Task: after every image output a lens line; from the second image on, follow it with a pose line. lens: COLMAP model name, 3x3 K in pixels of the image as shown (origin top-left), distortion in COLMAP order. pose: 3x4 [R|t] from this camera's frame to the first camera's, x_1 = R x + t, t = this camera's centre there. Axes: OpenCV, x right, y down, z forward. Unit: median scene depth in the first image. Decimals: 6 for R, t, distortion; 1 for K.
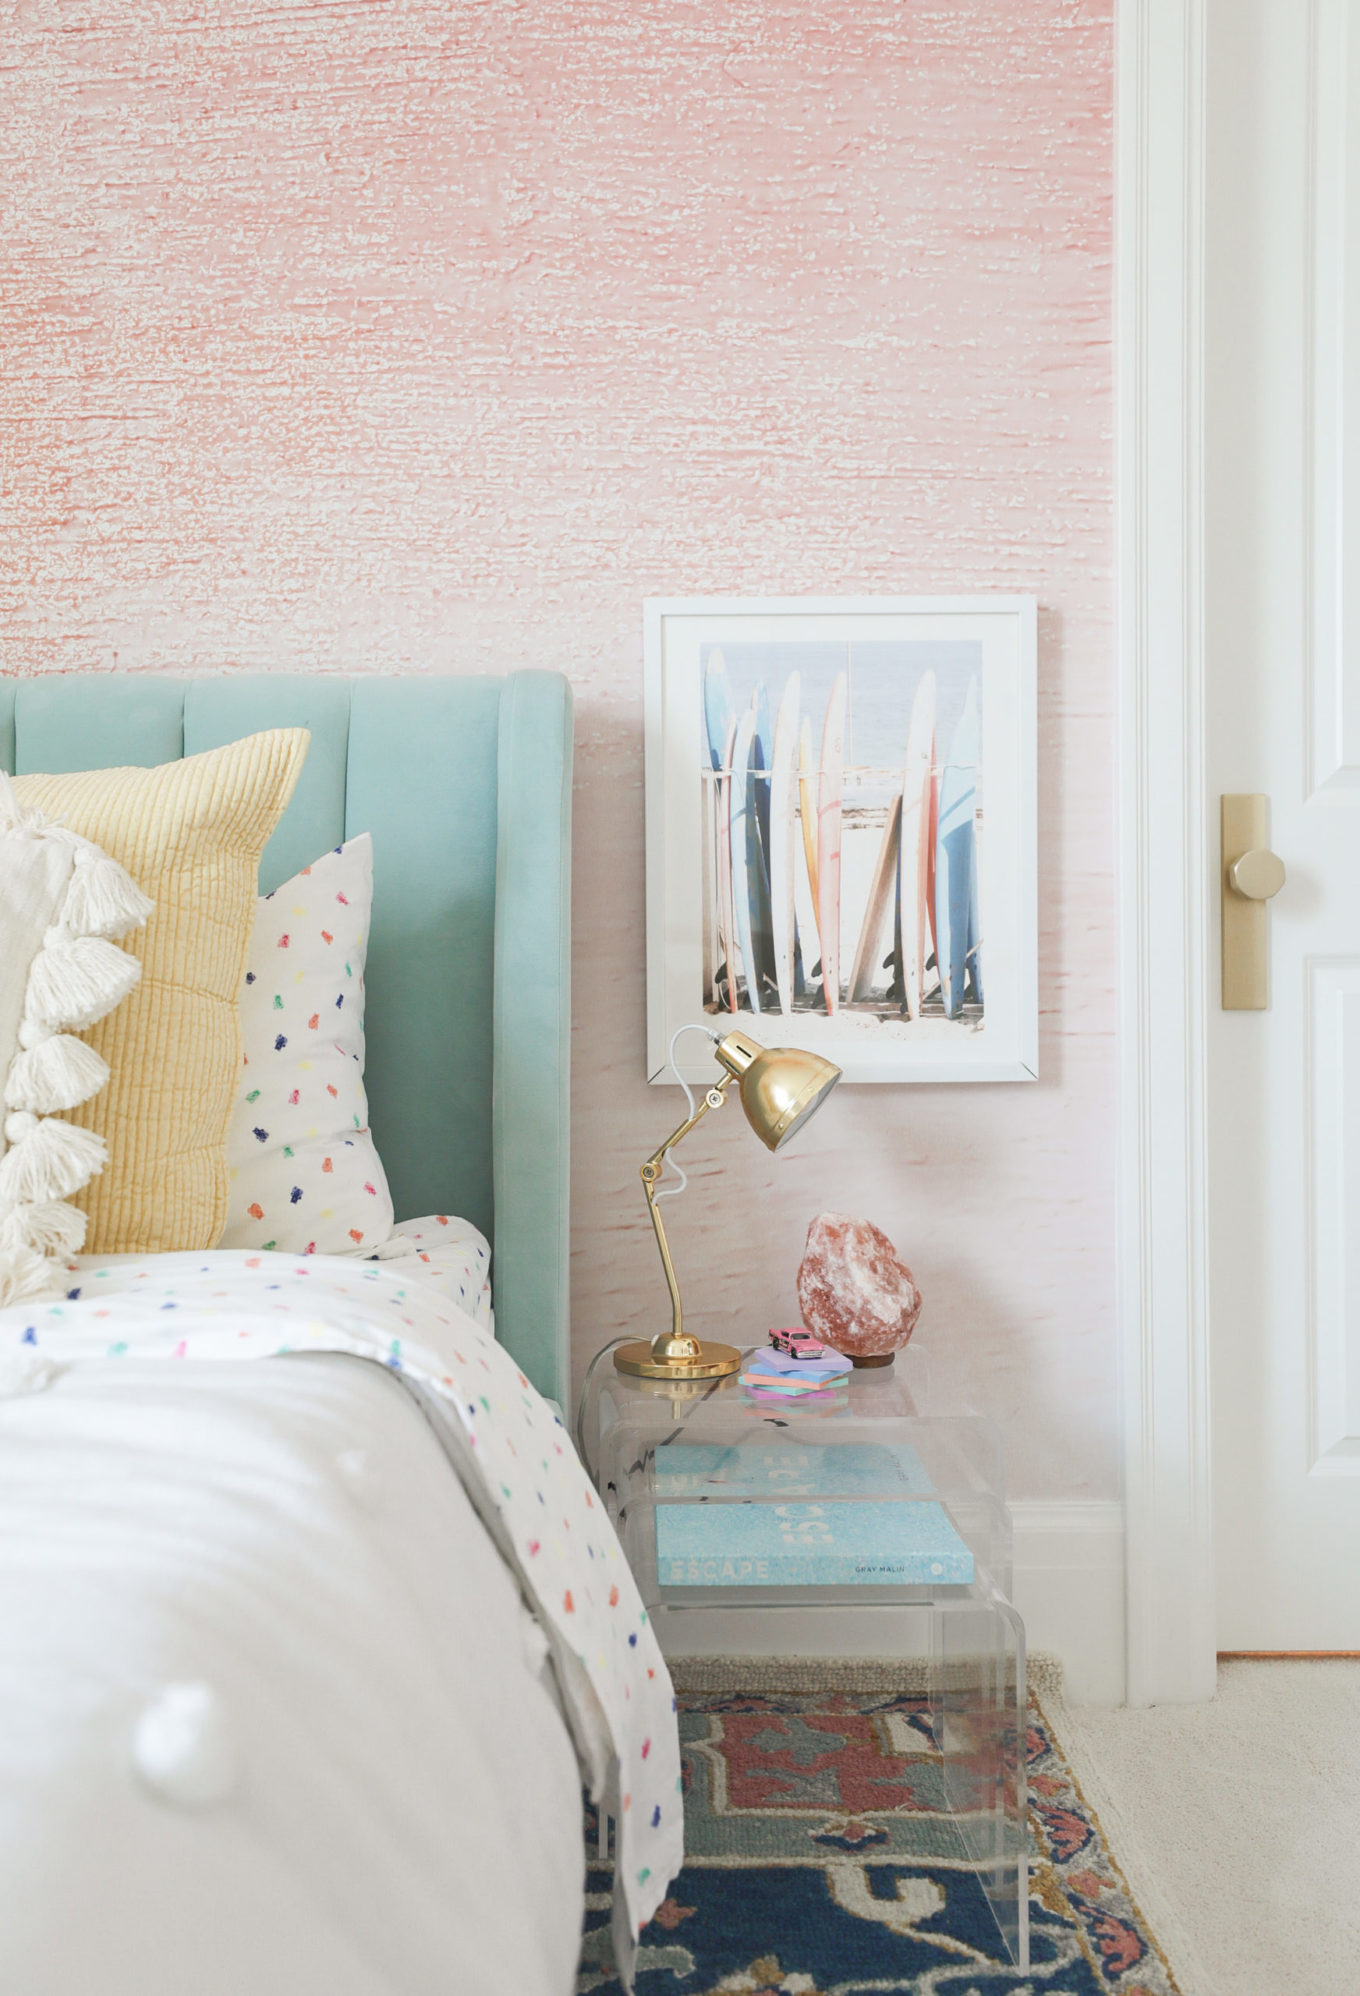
lens RADIAL K [[1885.2, 0, 680.3], [0, 1885.2, 997.5], [0, 0, 1]] dist [0.037964, 0.000000]
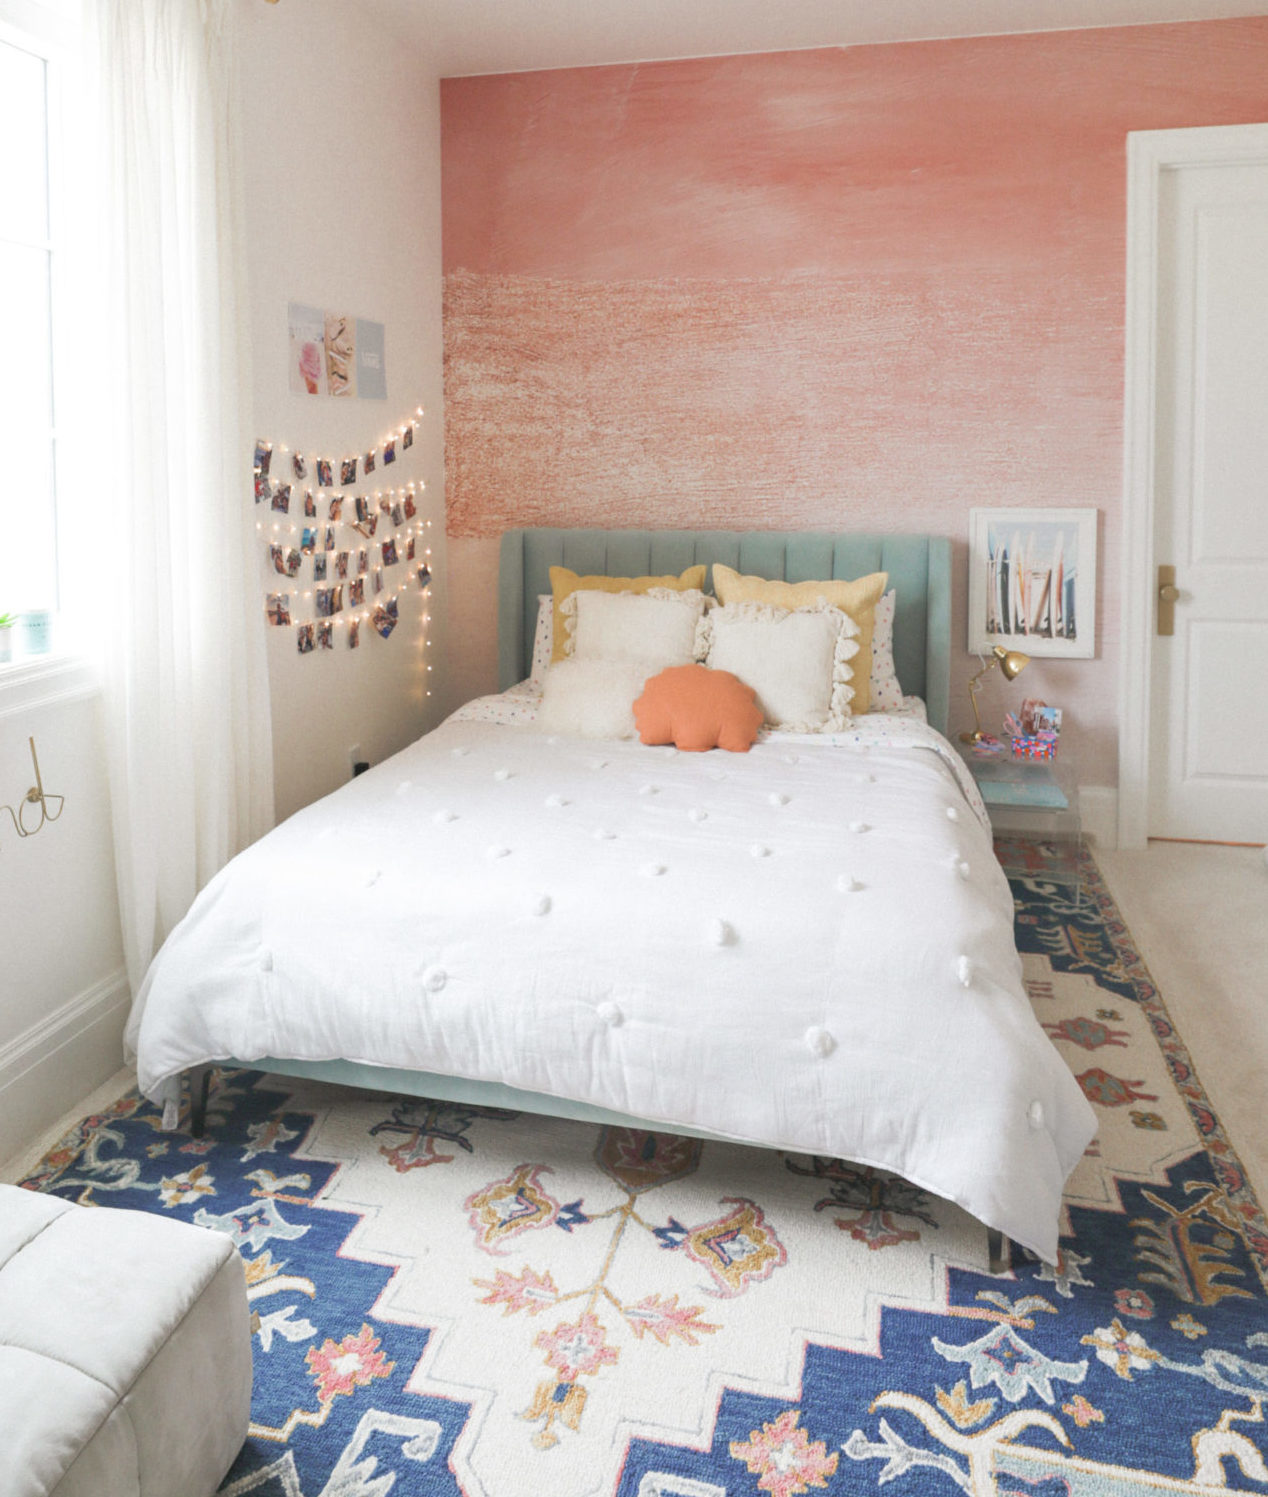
lens RADIAL K [[1097.4, 0, 628.5], [0, 1097.4, 506.1], [0, 0, 1]] dist [-0.029393, -0.008188]
pose [[0.971731, 0.015574, -0.235579, -0.147962], [-0.006917, 0.999272, 0.037530, -0.280319], [0.235991, -0.034840, 0.971130, -0.988311]]
